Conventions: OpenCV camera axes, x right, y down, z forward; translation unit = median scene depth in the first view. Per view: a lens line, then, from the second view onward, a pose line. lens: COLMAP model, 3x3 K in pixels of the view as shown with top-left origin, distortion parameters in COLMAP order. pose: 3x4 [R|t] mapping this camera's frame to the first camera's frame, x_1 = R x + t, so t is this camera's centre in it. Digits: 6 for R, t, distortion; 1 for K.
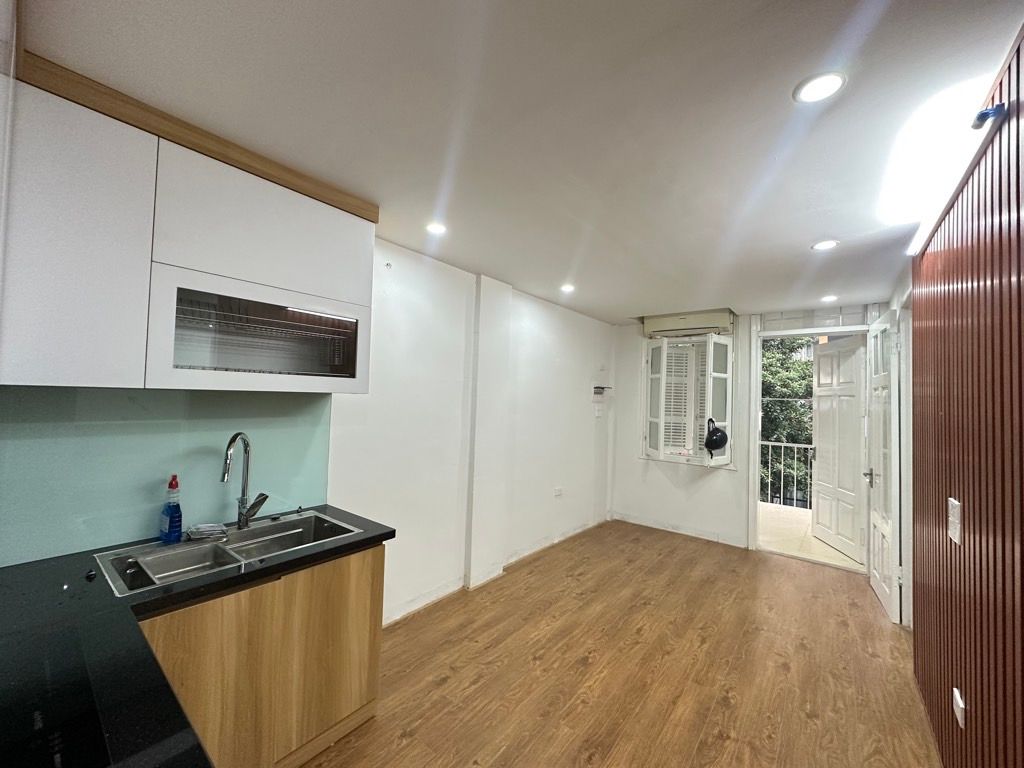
lens RADIAL K [[406.6, 0, 507.8], [0, 406.6, 387.6], [0, 0, 1]] dist [0.000247, 0.000134]
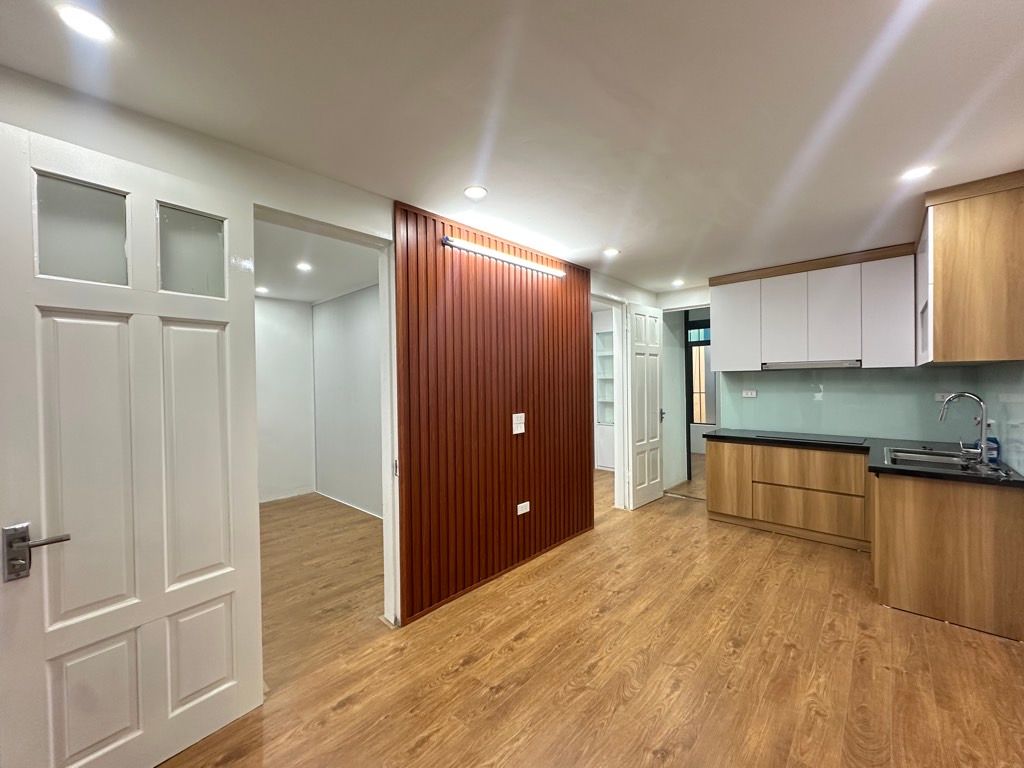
lens RADIAL K [[406.6, 0, 509.9], [0, 406.6, 385.9], [0, 0, 1]] dist [0.000247, 0.000134]
pose [[-0.997026, -0.018849, 0.074728, 0.639408], [-0.019600, 0.999764, -0.009328, 0.101814], [-0.074534, -0.010765, -0.997160, 1.948882]]
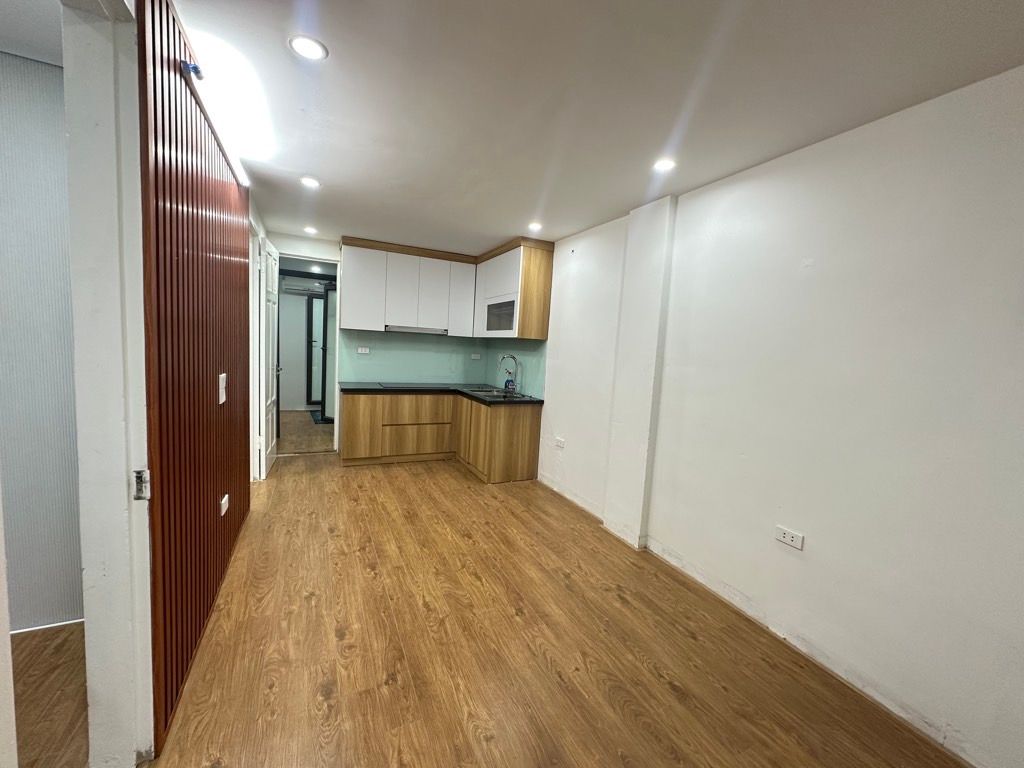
lens RADIAL K [[406.6, 0, 513.3], [0, 406.6, 384.6], [0, 0, 1]] dist [0.000247, 0.000134]
pose [[-0.426274, 0.028435, -0.904147, 1.253514], [-0.051811, 0.997098, 0.055785, 0.117997], [0.903109, 0.070625, -0.423564, 1.615081]]
